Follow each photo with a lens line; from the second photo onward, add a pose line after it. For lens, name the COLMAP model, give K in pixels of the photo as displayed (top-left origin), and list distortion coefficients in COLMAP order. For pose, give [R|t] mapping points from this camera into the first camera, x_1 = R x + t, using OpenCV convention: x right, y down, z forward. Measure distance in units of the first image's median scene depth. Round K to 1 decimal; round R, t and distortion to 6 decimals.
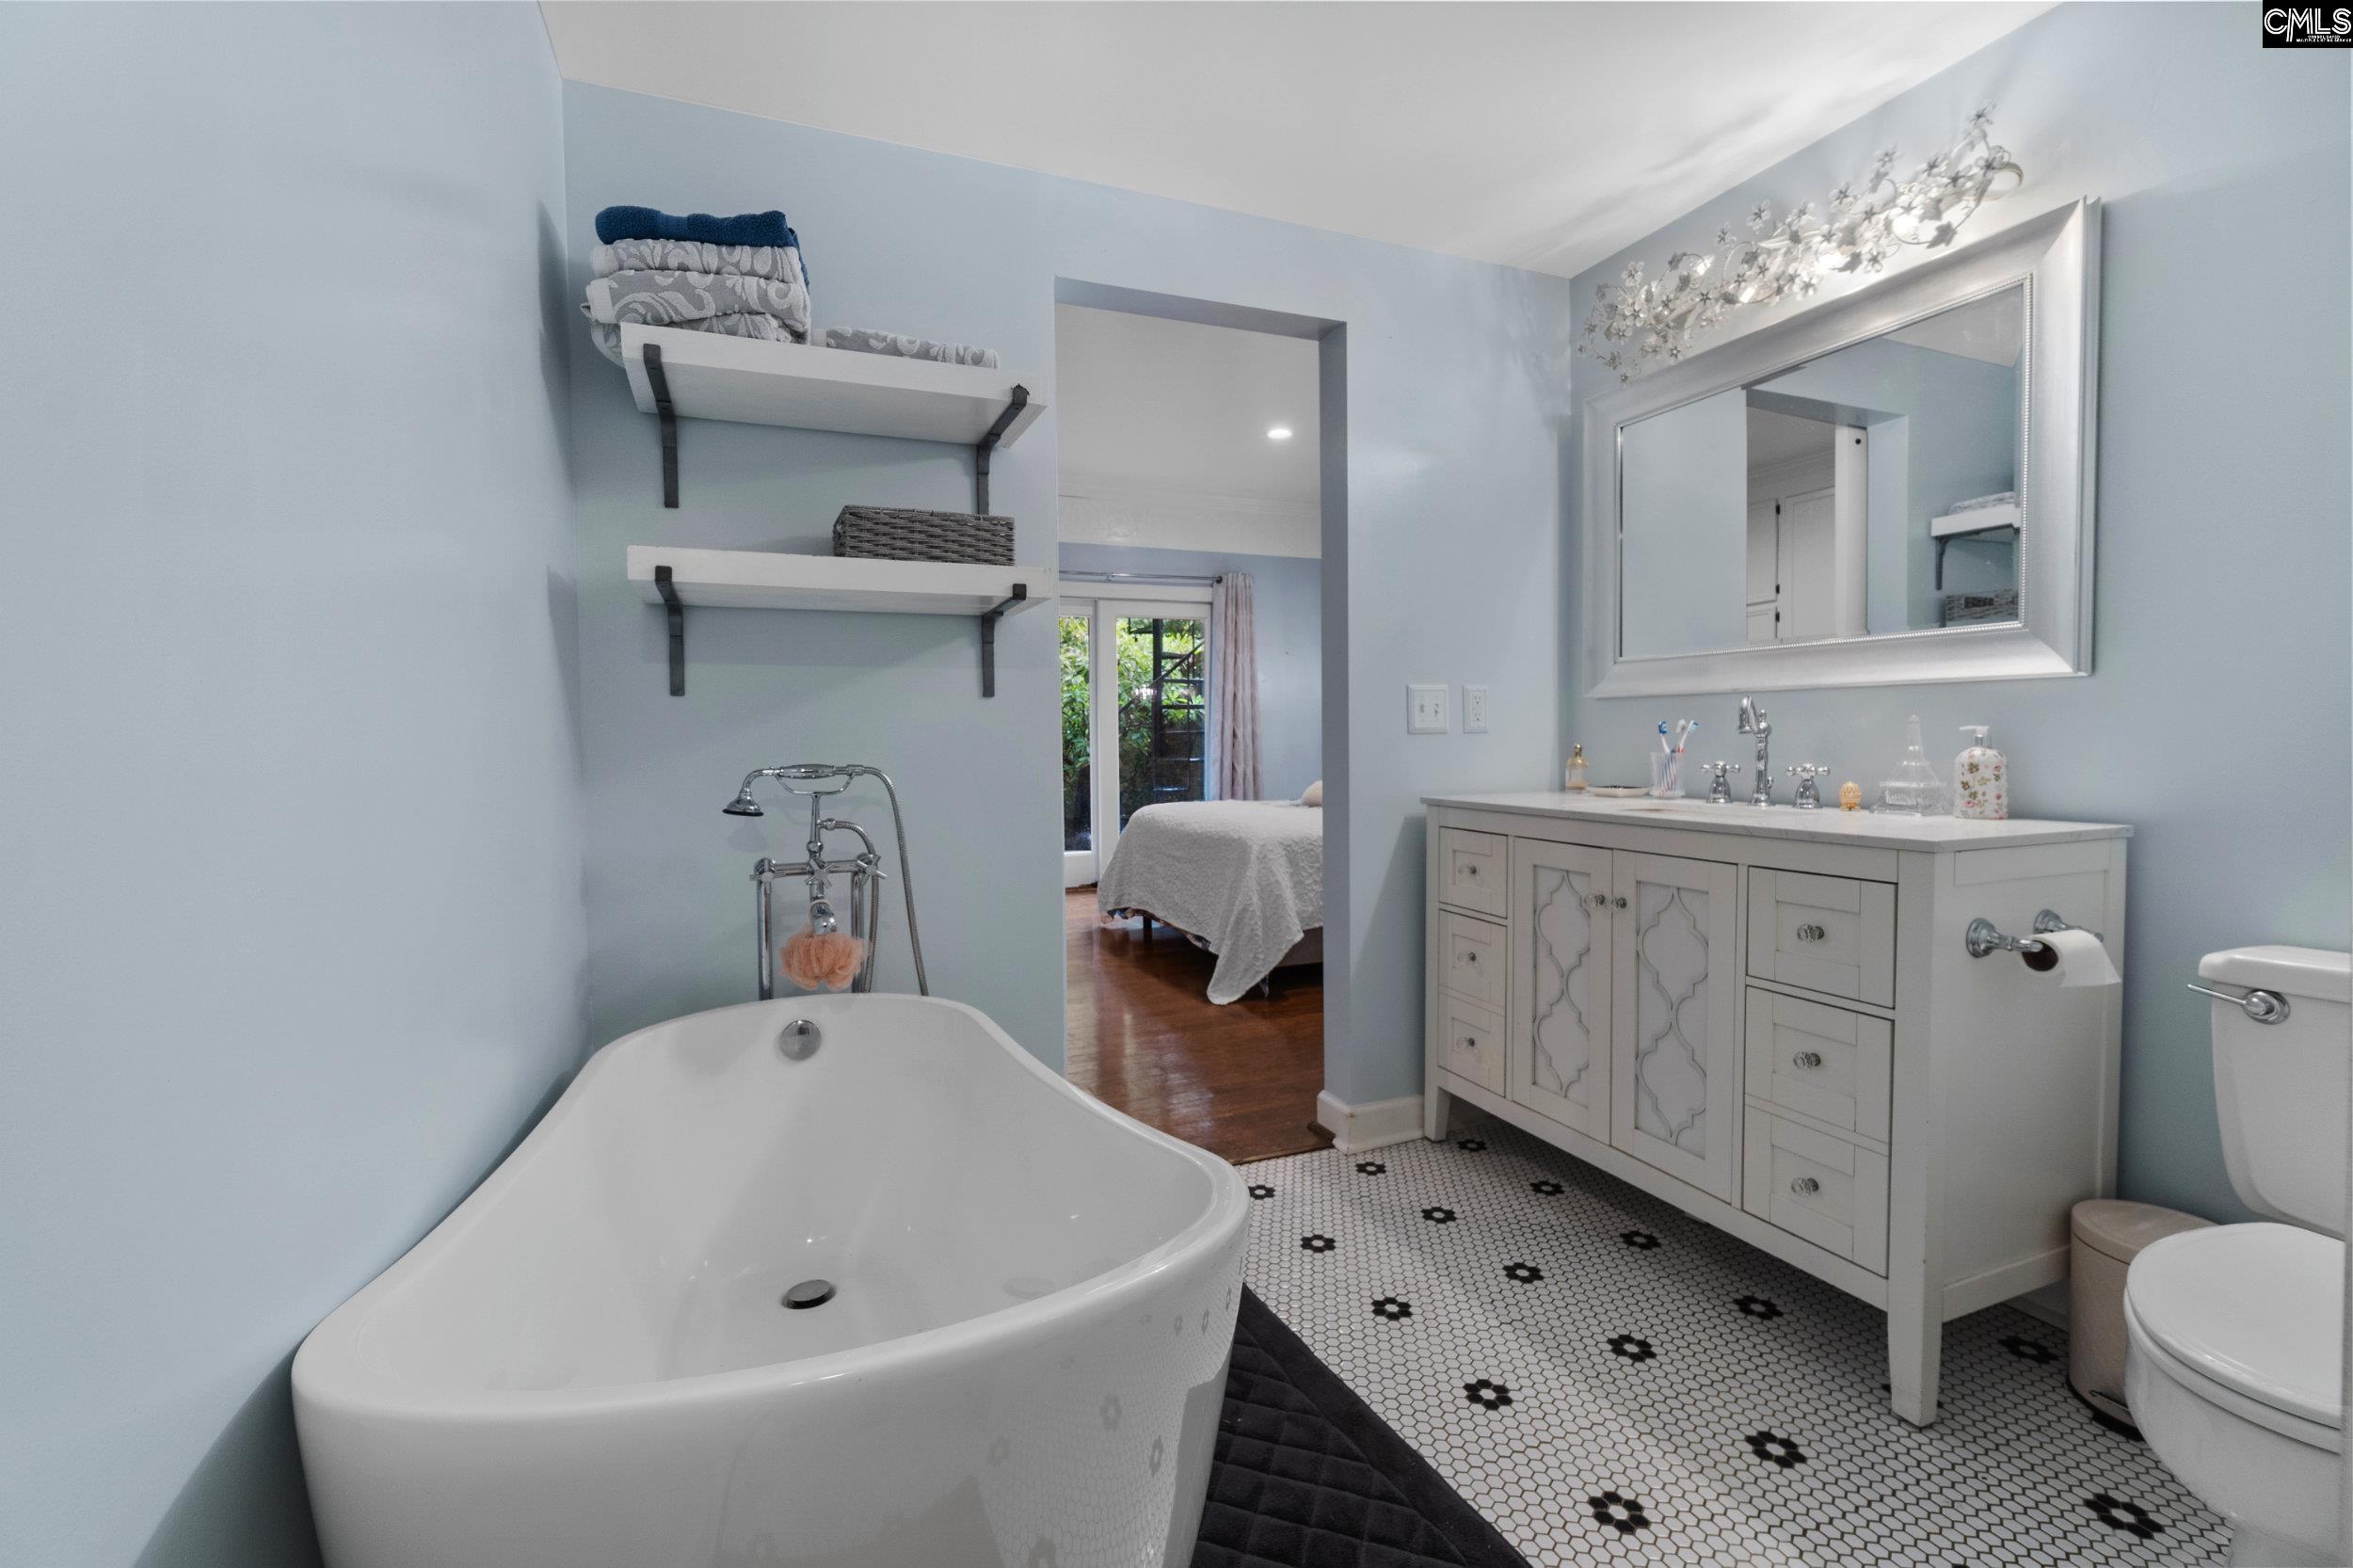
lens RADIAL K [[1012.4, 0, 1172.0], [0, 1012.4, 776.8], [0, 0, 1]] dist [-0.012541, 0.005041]
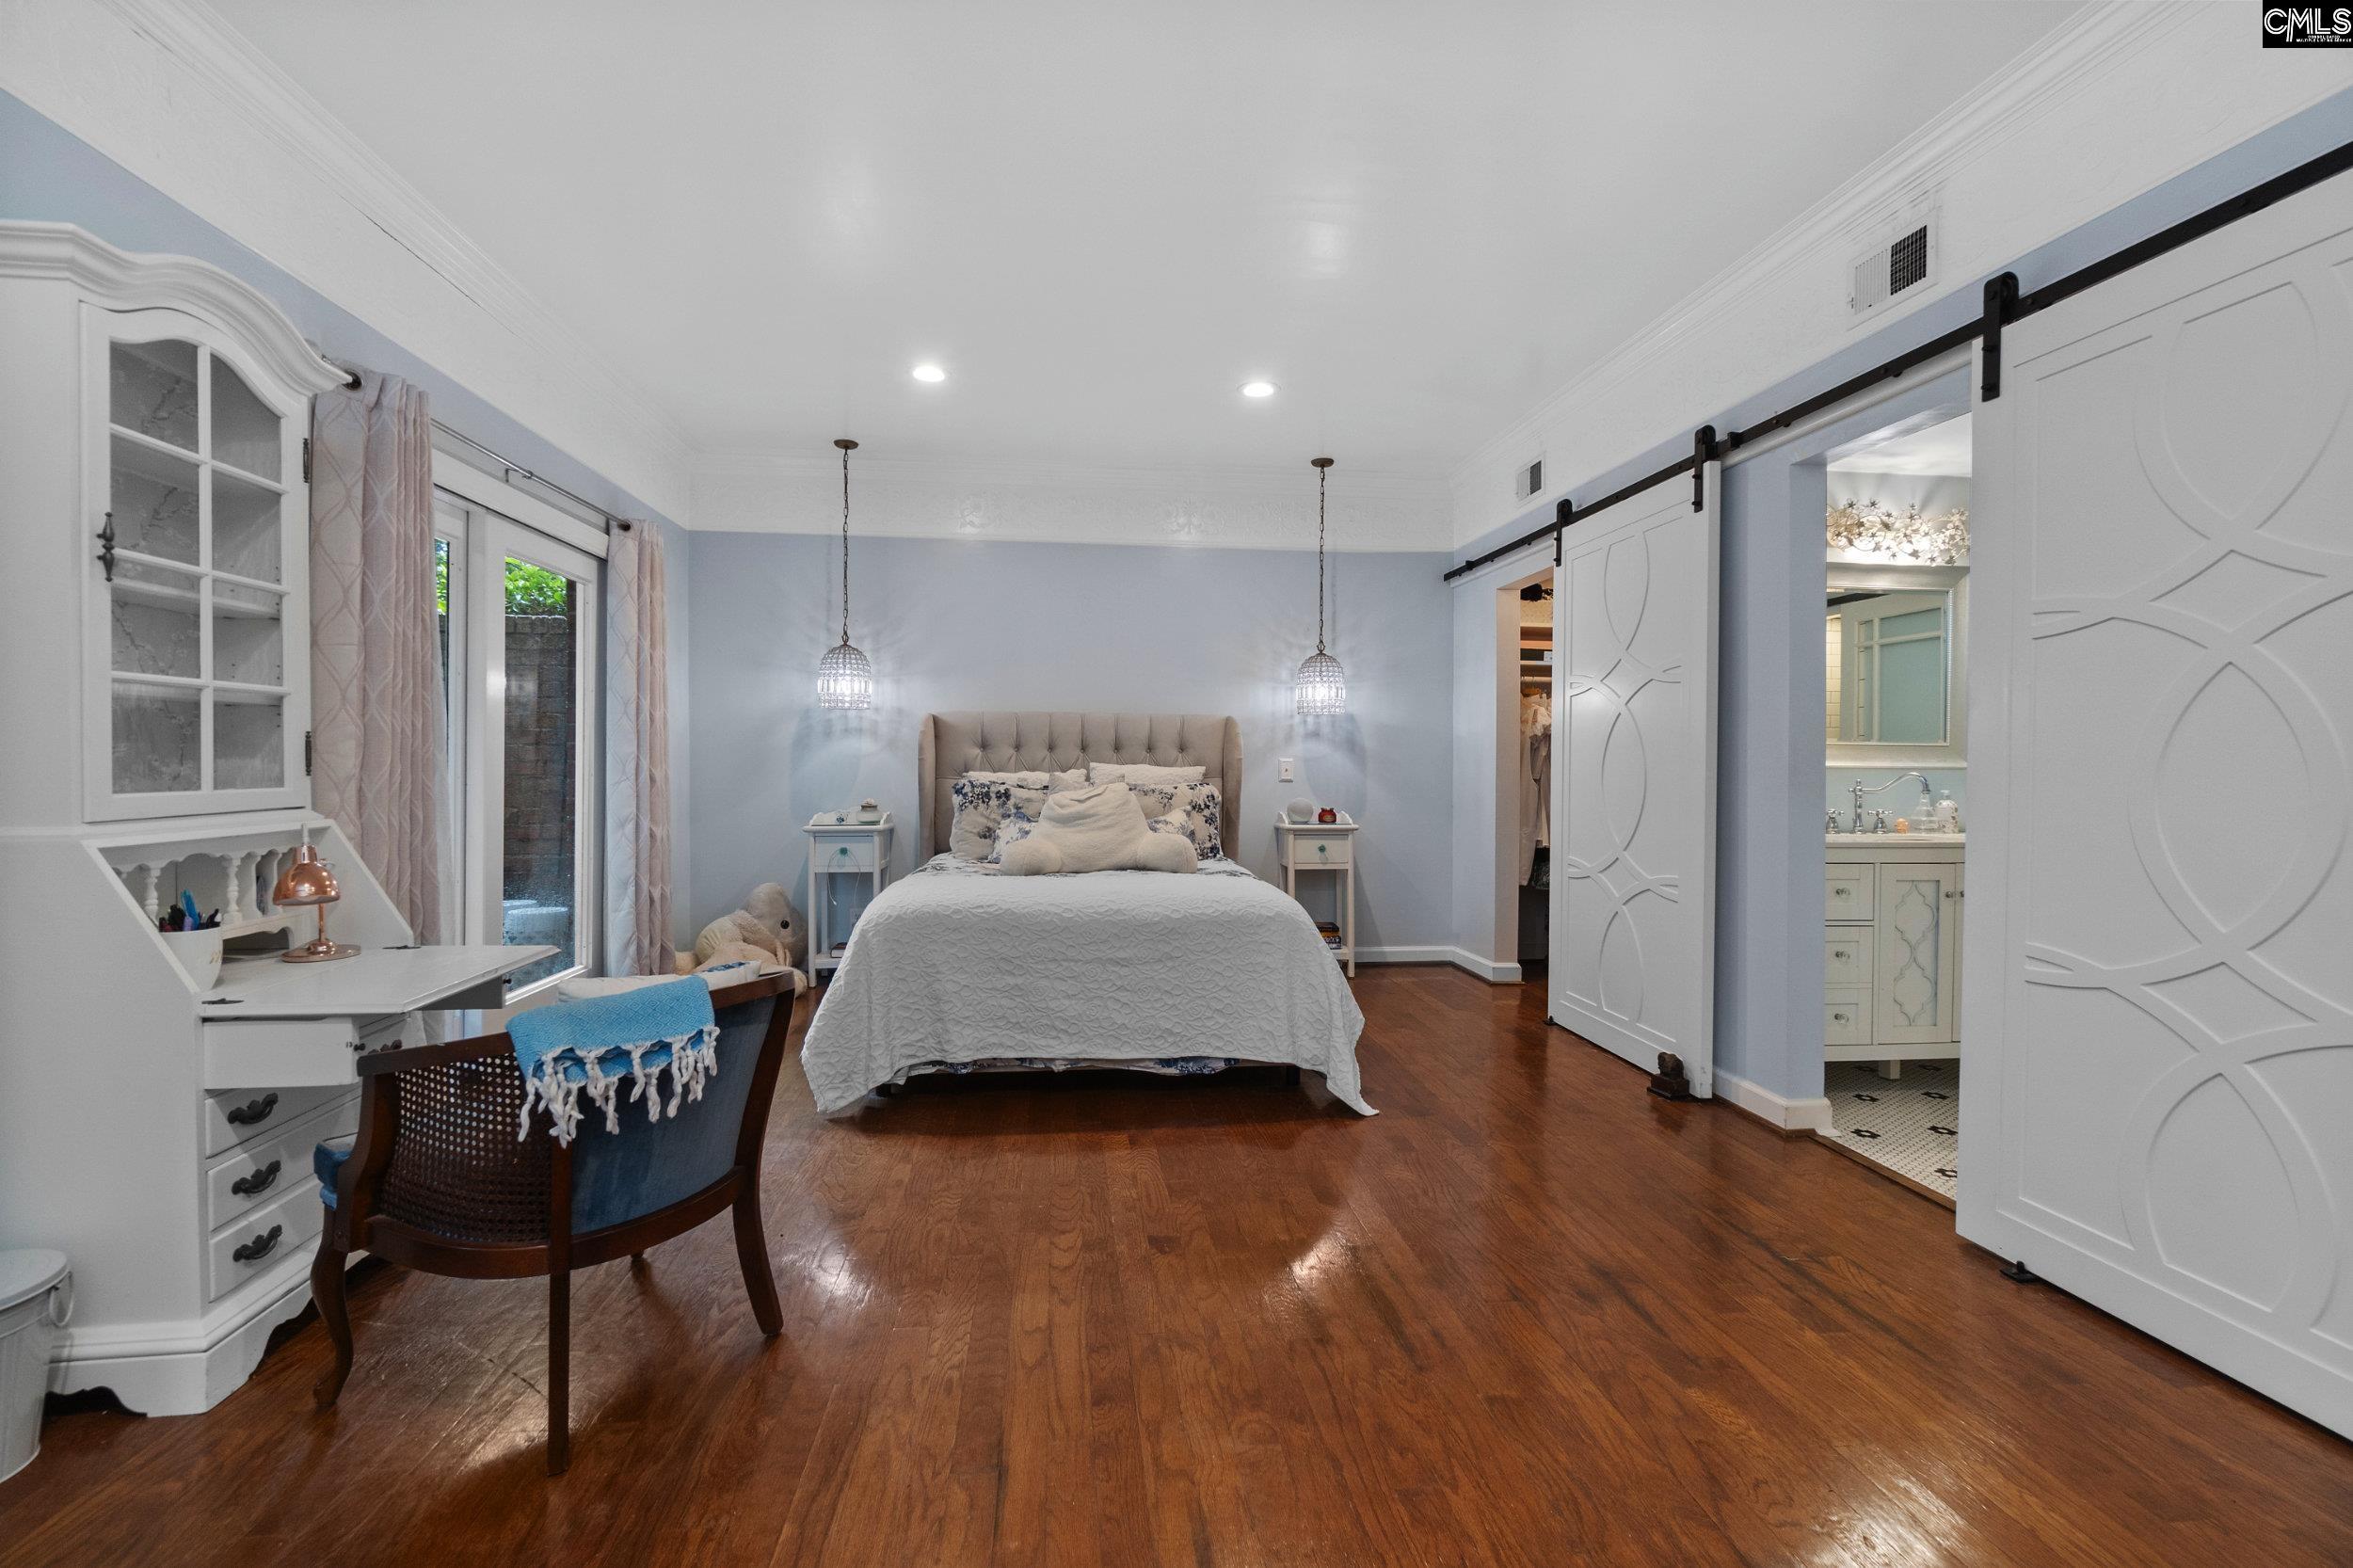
lens RADIAL K [[1012.4, 0, 1172.0], [0, 1012.4, 776.8], [0, 0, 1]] dist [-0.012541, 0.005041]
pose [[0.288364, -0.001174, 0.957520, -0.448576], [0.029094, 0.999548, -0.007536, -0.028282], [-0.957079, 0.030032, 0.288268, 0.511486]]
